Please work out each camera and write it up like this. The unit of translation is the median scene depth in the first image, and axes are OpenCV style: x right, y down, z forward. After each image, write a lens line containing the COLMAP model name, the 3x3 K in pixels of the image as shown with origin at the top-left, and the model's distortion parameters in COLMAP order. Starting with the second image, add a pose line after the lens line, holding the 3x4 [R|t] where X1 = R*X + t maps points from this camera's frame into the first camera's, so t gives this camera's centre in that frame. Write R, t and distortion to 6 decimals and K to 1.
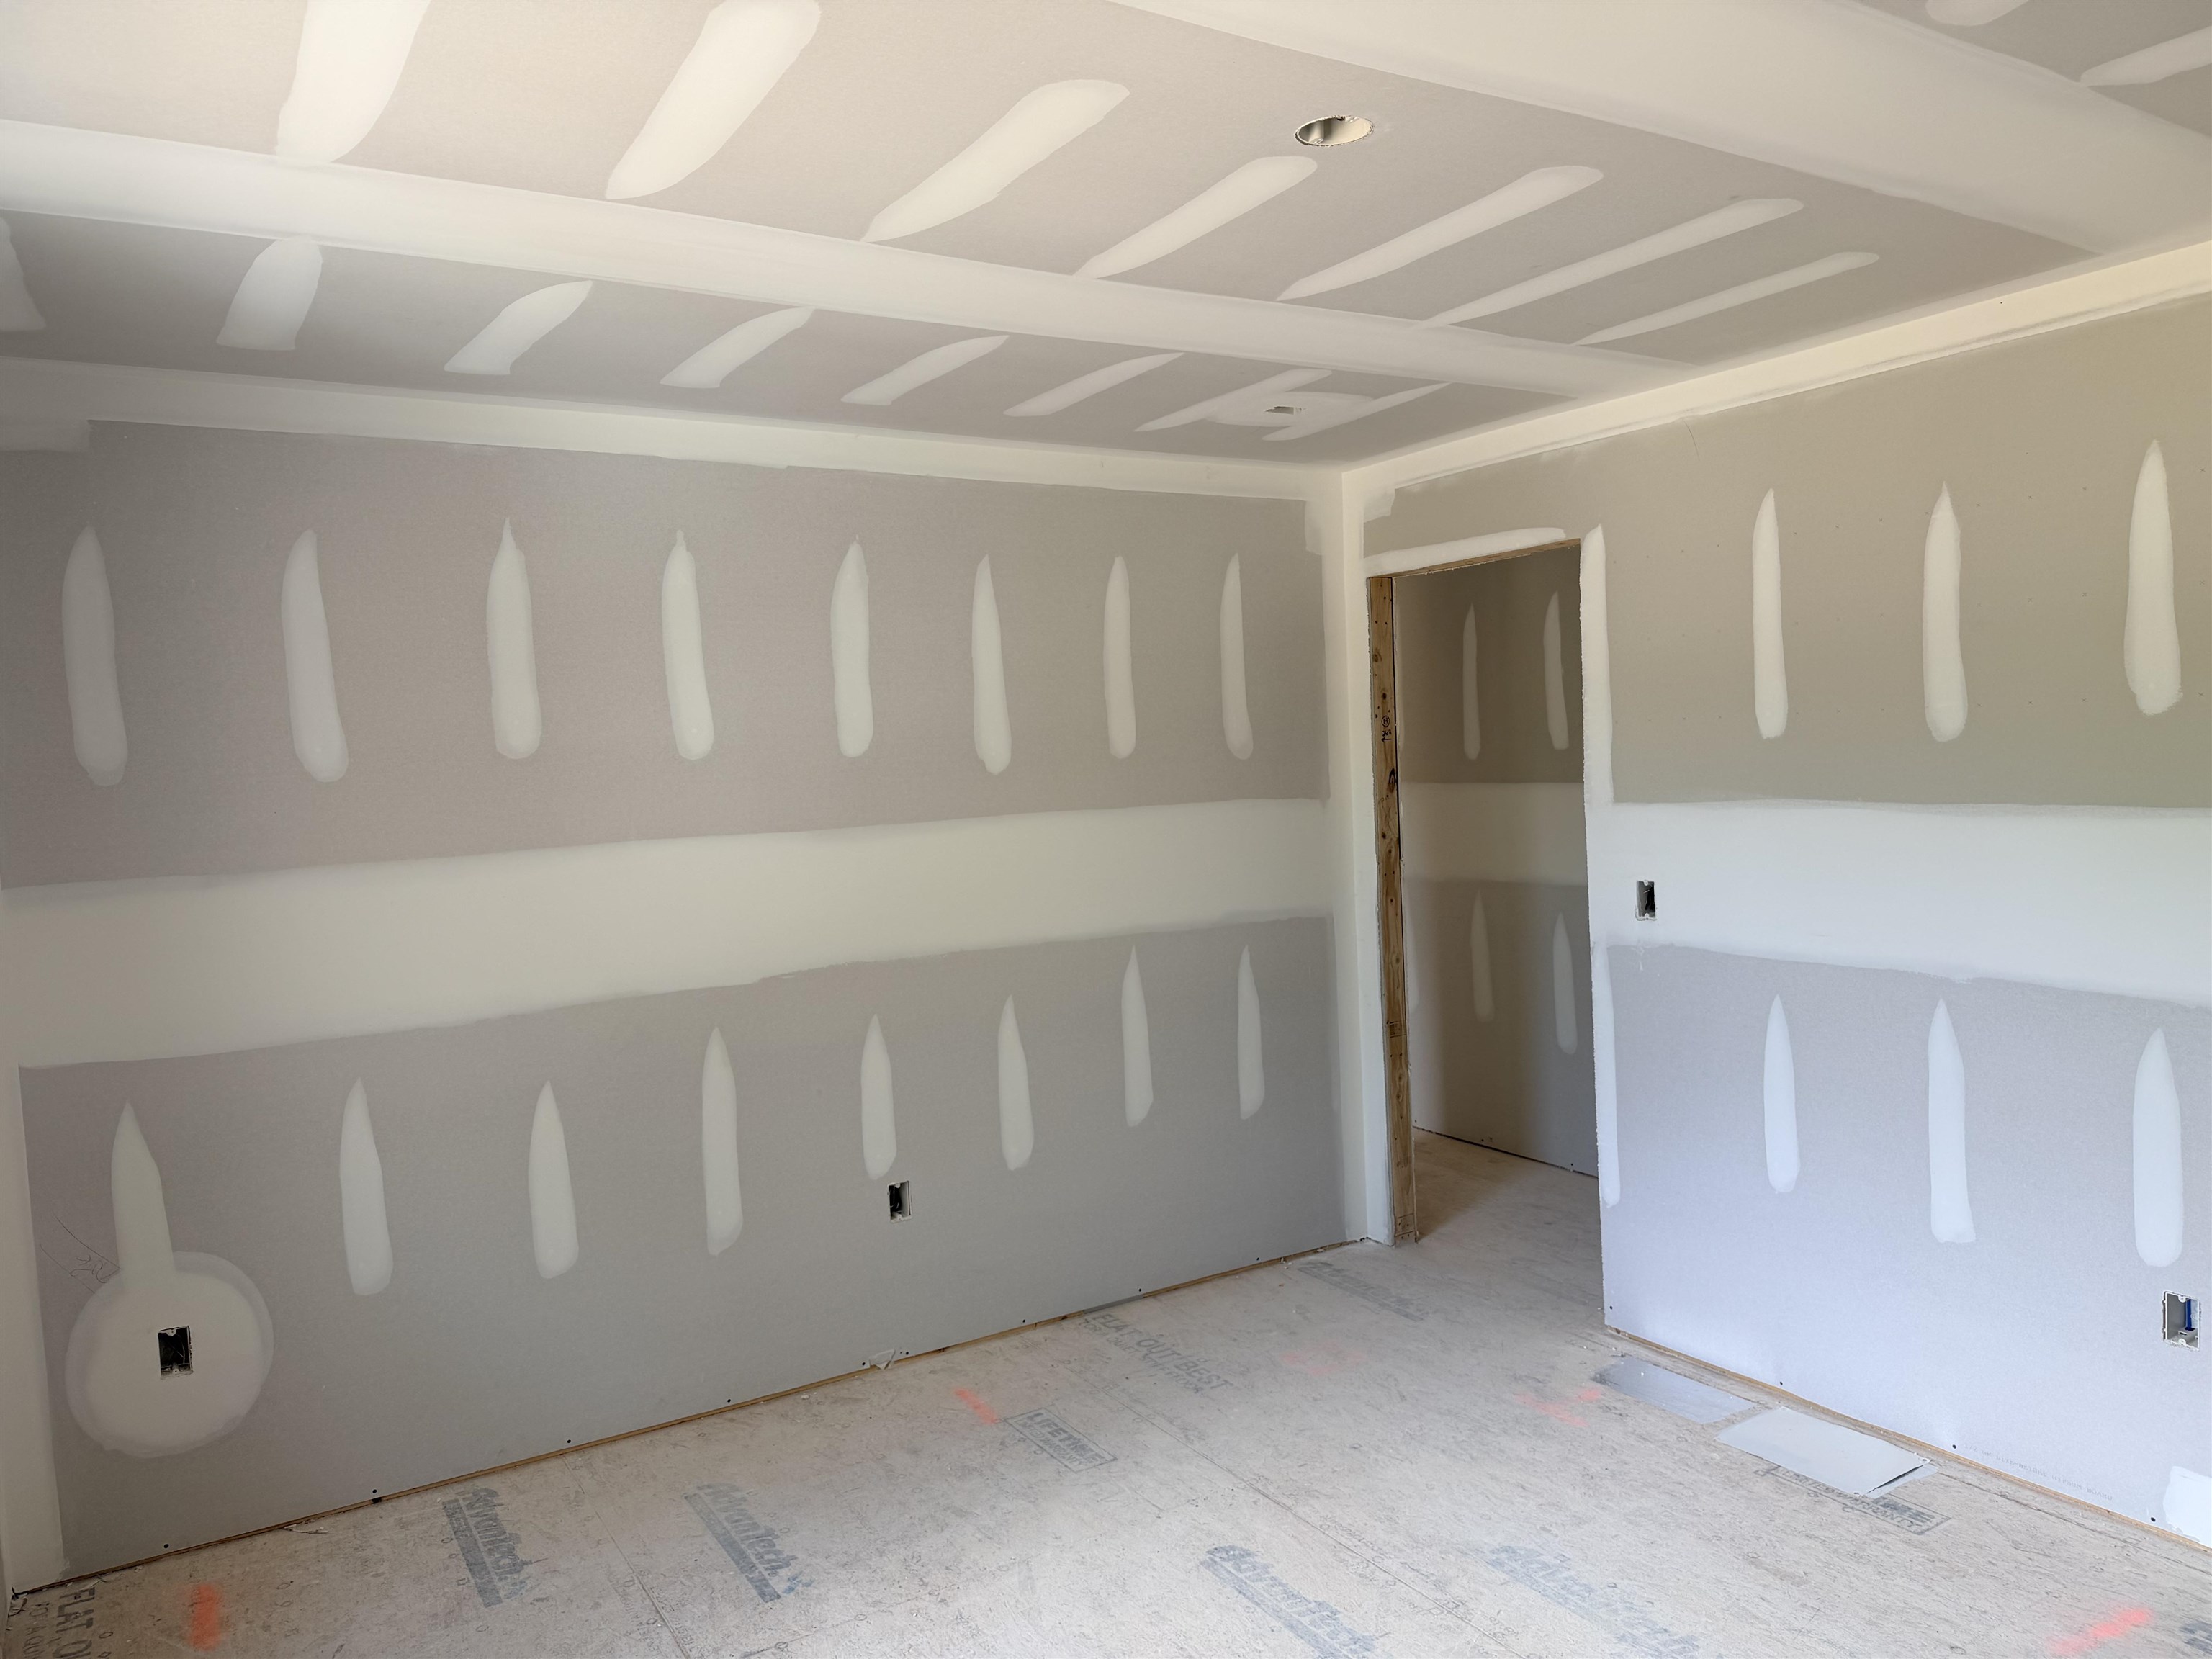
lens RADIAL K [[1549.2, 0, 1115.2], [0, 1549.2, 827.5], [0, 0, 1]] dist [0.106016, -0.148702]
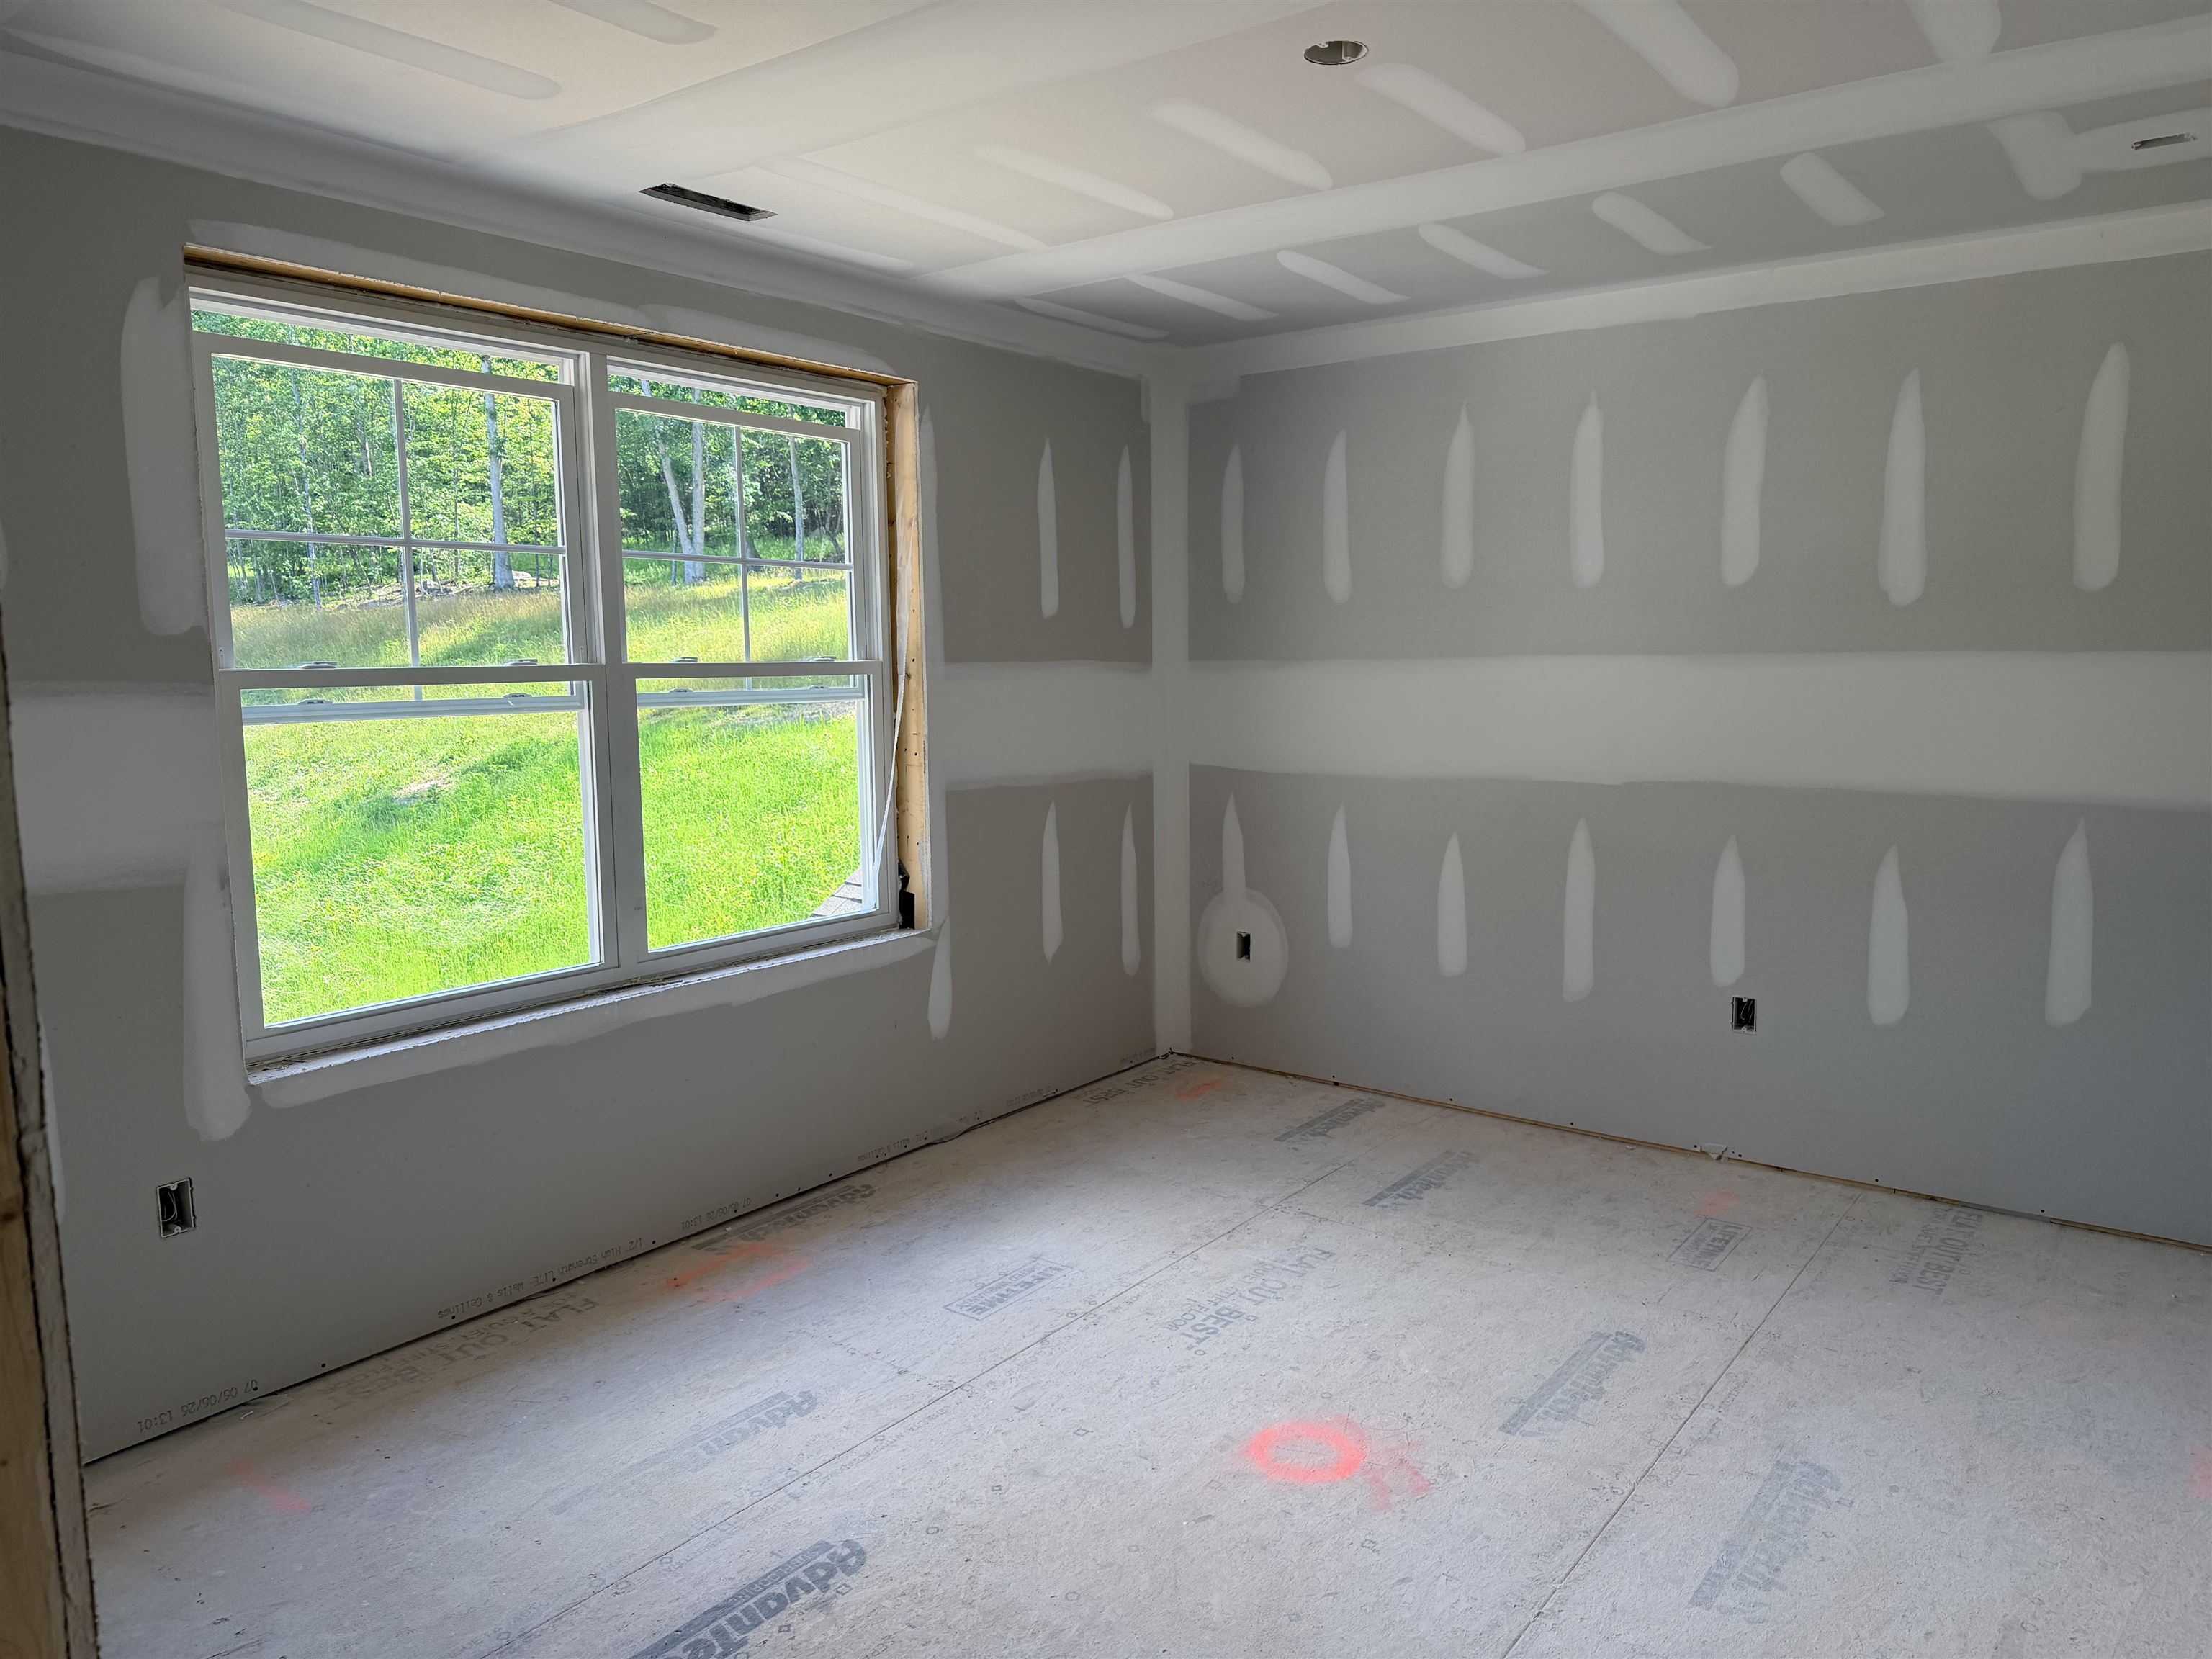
lens RADIAL K [[1549.2, 0, 1115.2], [0, 1549.2, 827.5], [0, 0, 1]] dist [0.106016, -0.148702]
pose [[0.359777, 0.148143, -0.921202, 0.756748], [-0.053759, 0.988966, 0.138045, -0.009721], [0.931488, -0.000143, 0.363771, 0.249560]]
